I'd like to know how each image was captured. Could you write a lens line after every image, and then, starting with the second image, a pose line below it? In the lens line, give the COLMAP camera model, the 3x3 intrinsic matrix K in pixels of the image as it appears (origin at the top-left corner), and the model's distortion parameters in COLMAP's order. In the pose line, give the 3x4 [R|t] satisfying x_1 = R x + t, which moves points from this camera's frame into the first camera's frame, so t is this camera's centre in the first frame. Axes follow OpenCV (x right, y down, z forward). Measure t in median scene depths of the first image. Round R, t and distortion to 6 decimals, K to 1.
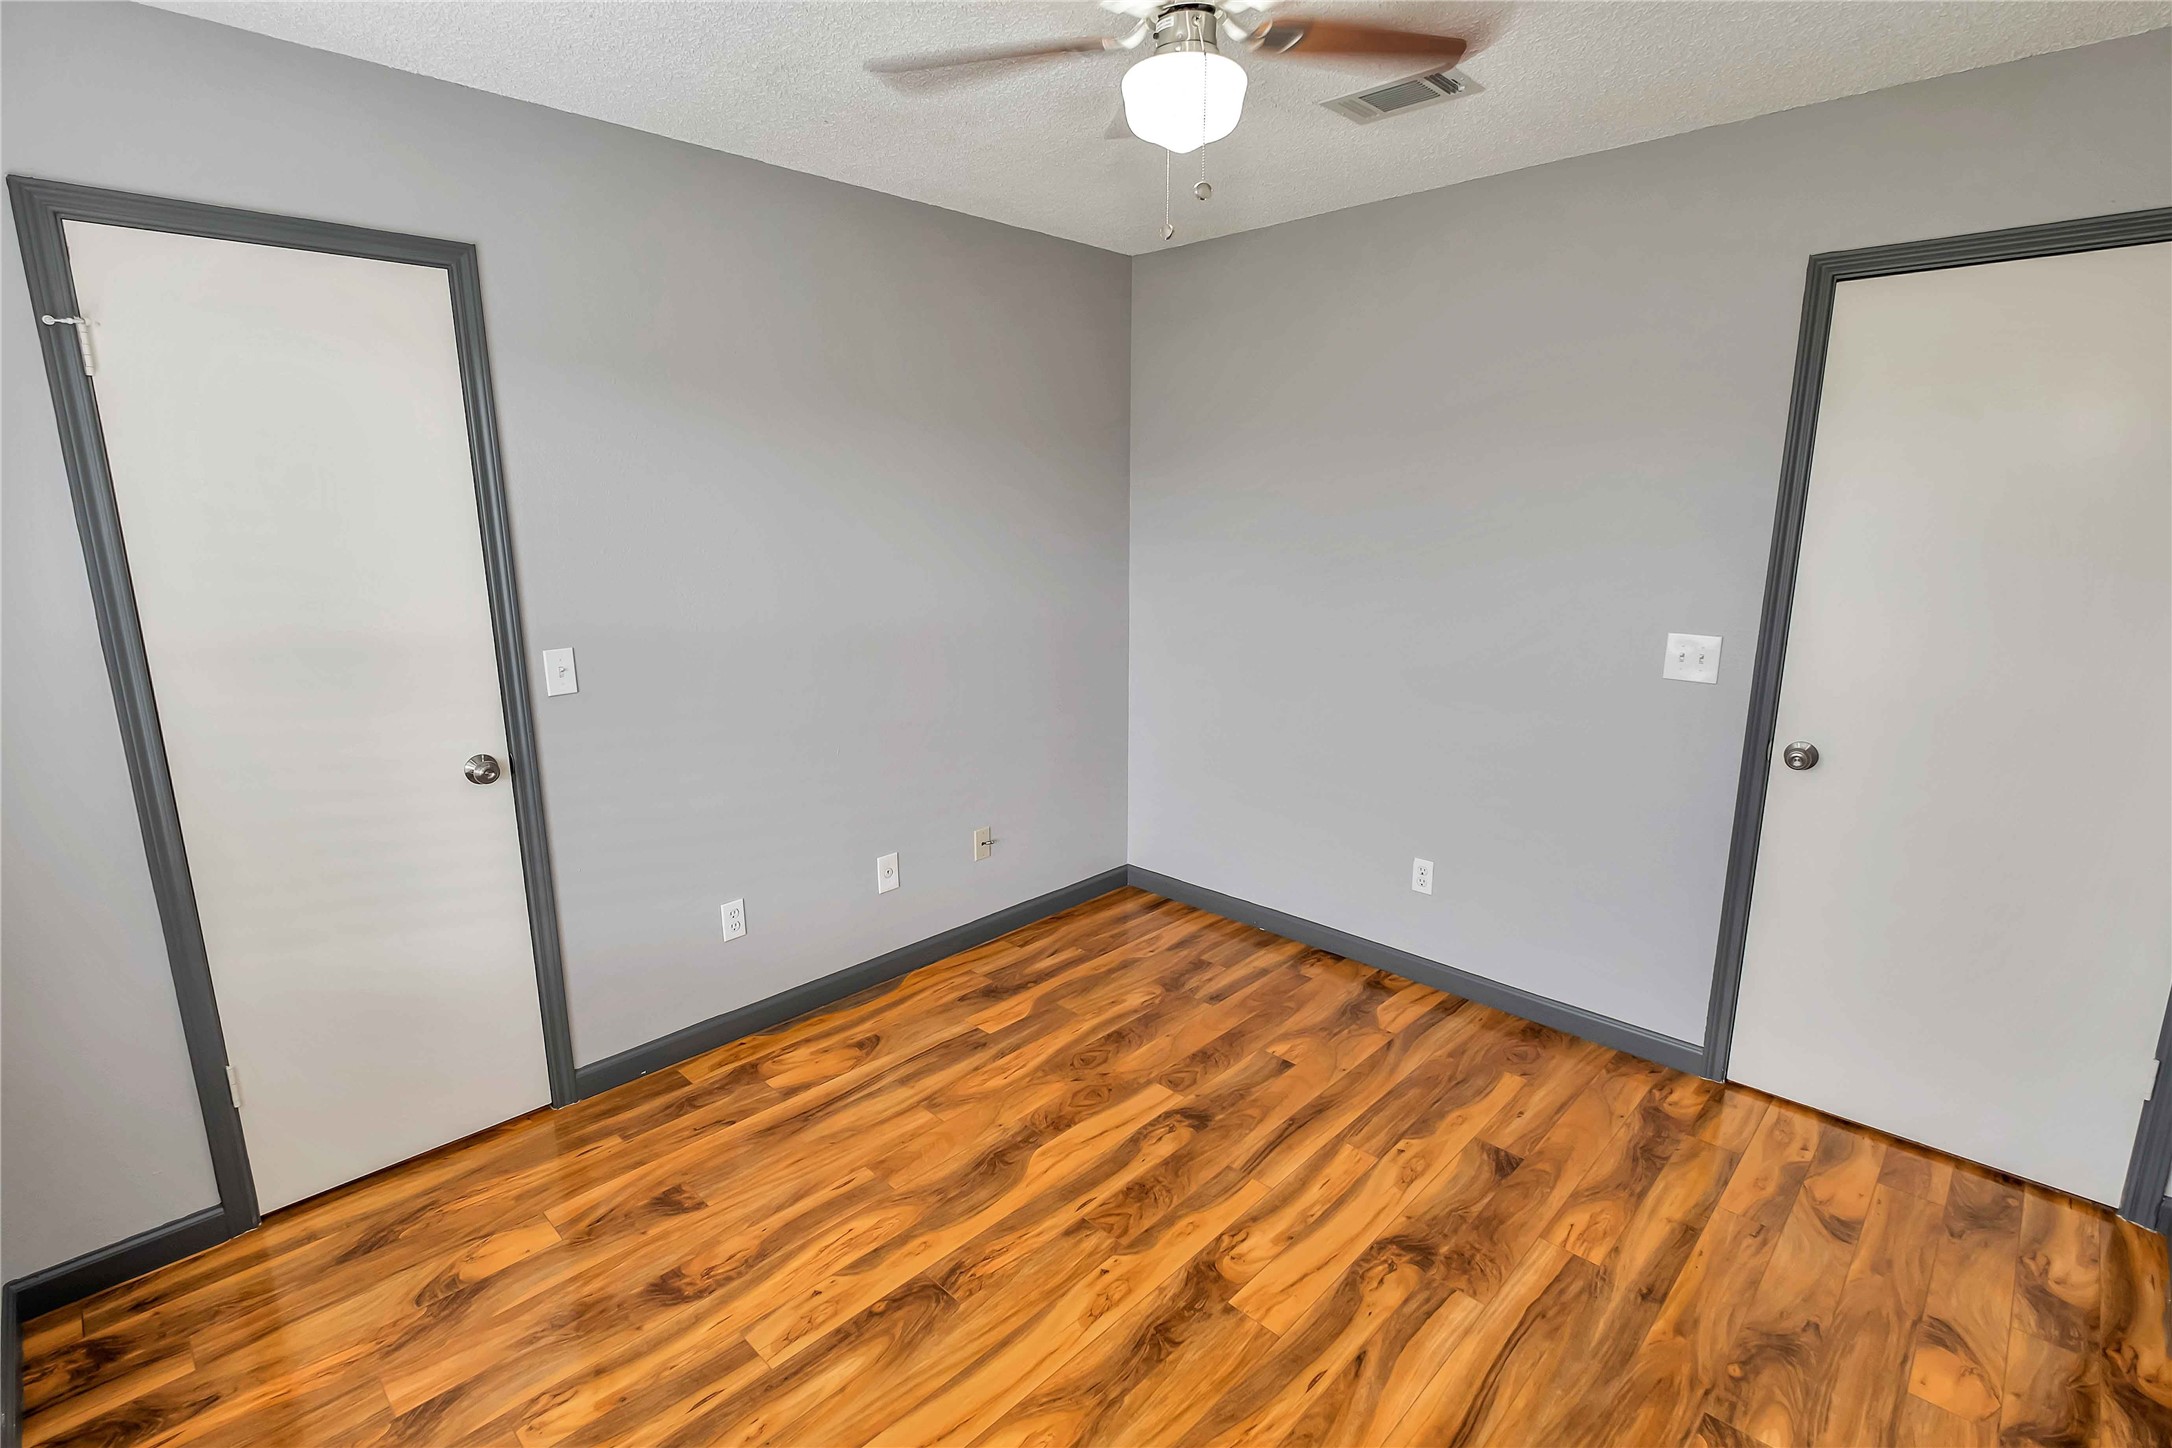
lens RADIAL K [[995.5, 0, 1085.0], [0, 995.5, 717.8], [0, 0, 1]] dist [-0.002074, -0.001331]
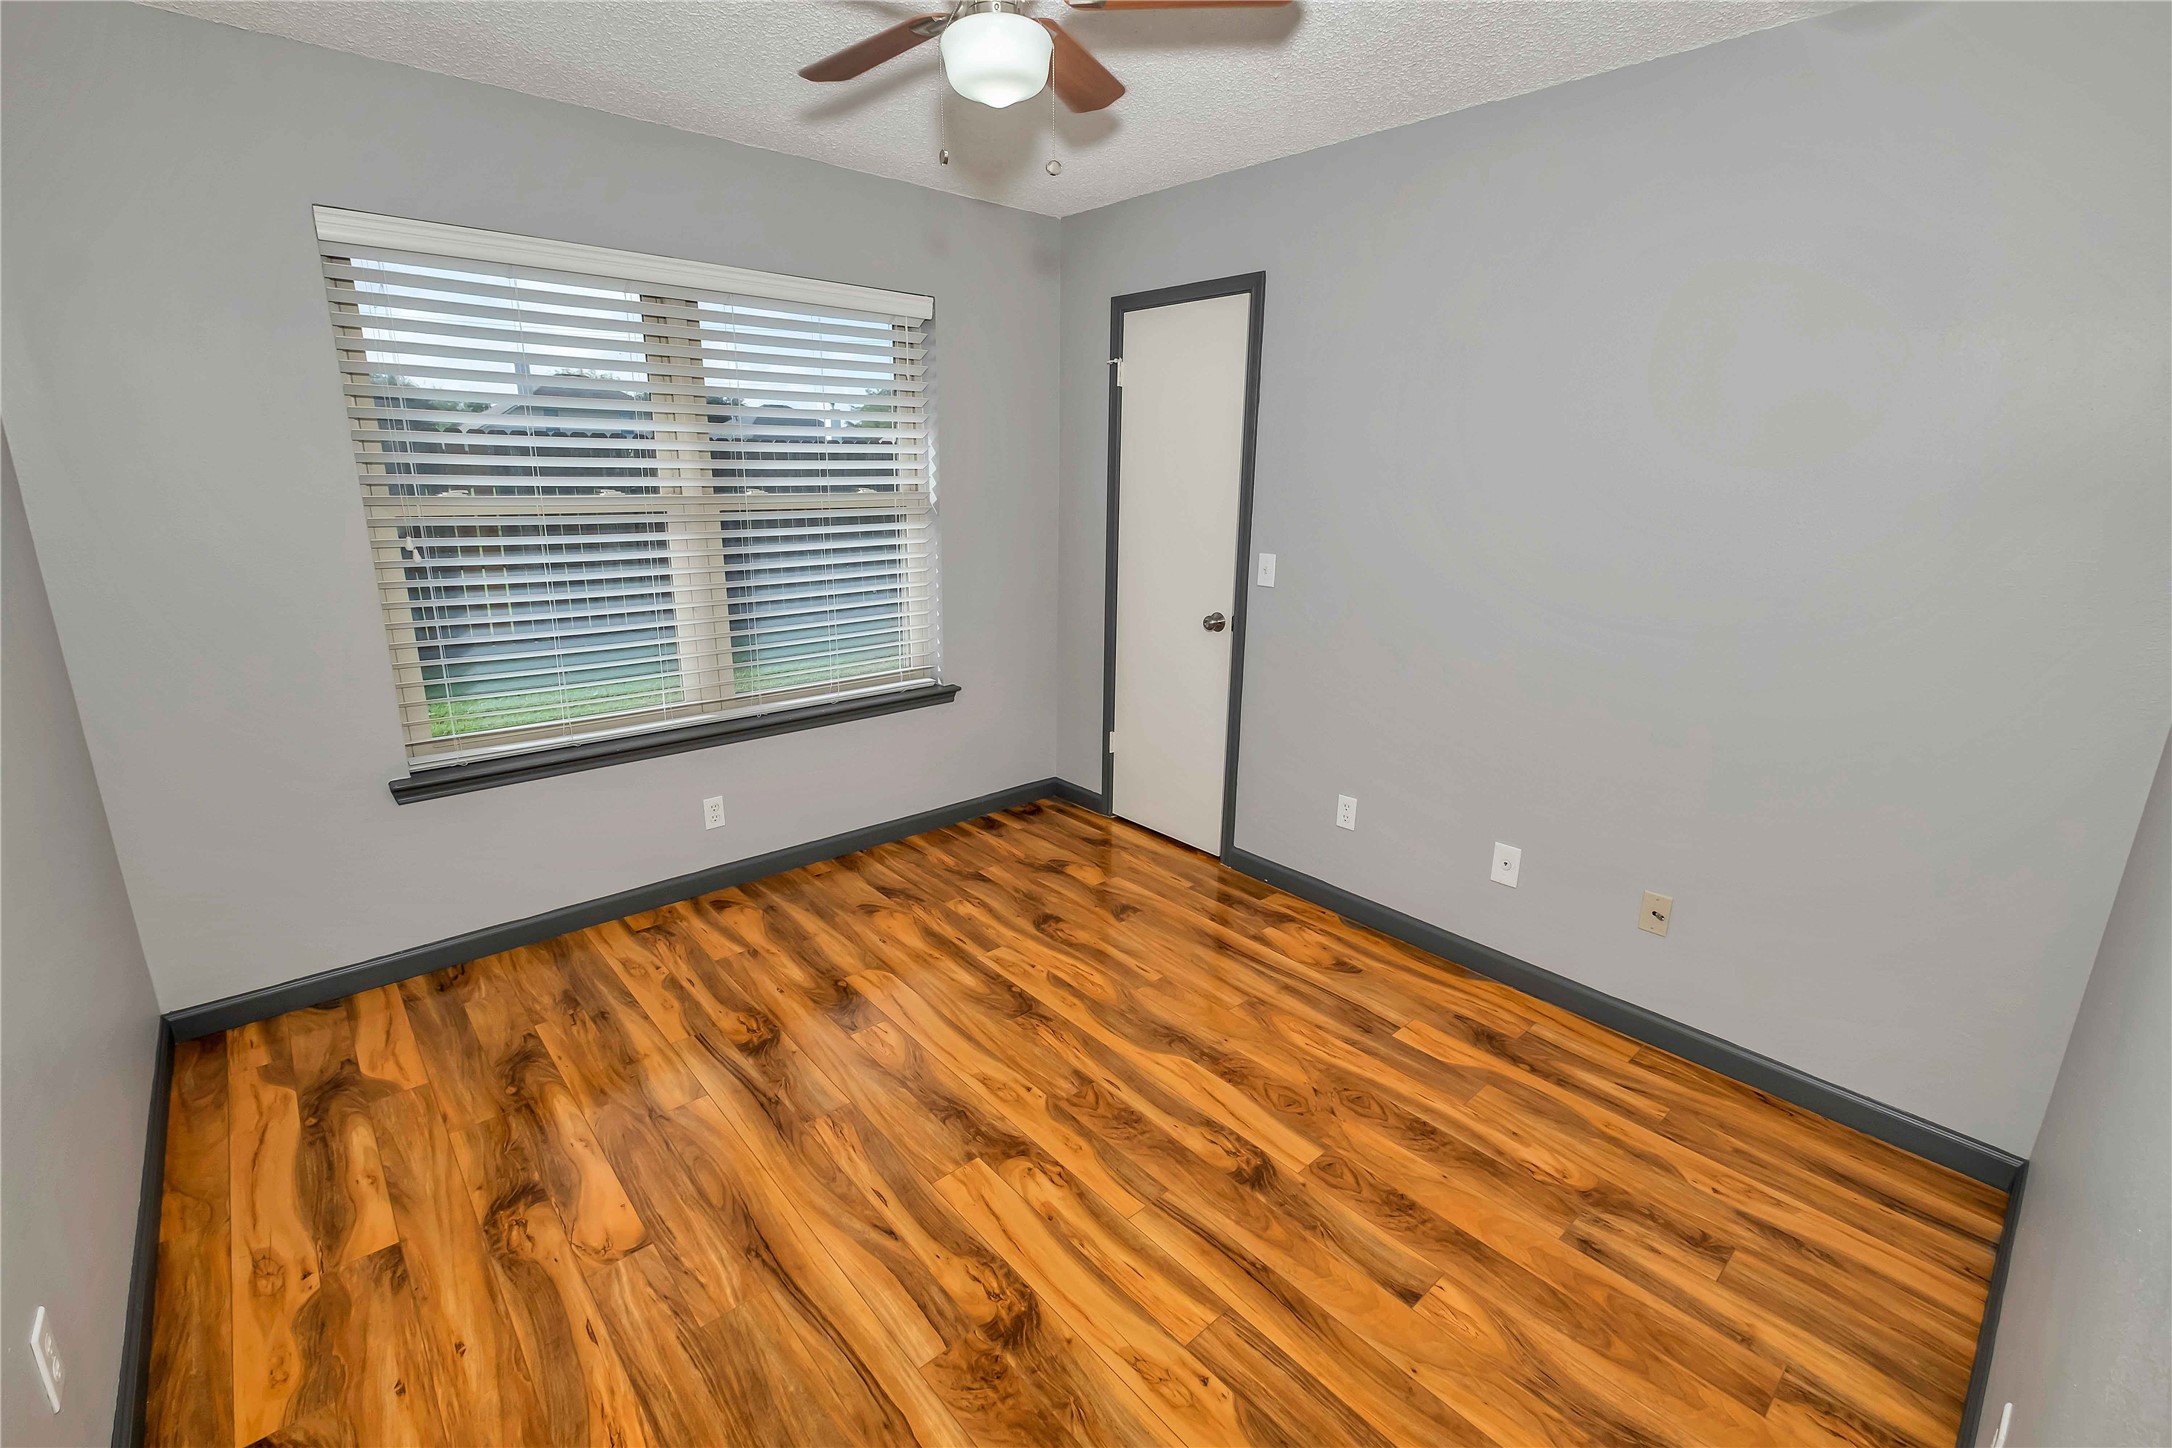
lens RADIAL K [[924.5, 0, 1085.0], [0, 924.5, 718.3], [0, 0, 1]] dist [0.001671, -0.000960]
pose [[-0.056185, 0.266378, -0.962230, 0.869425], [-0.229623, 0.934470, 0.272101, -0.159620], [0.971656, 0.236238, 0.008663, 0.855650]]
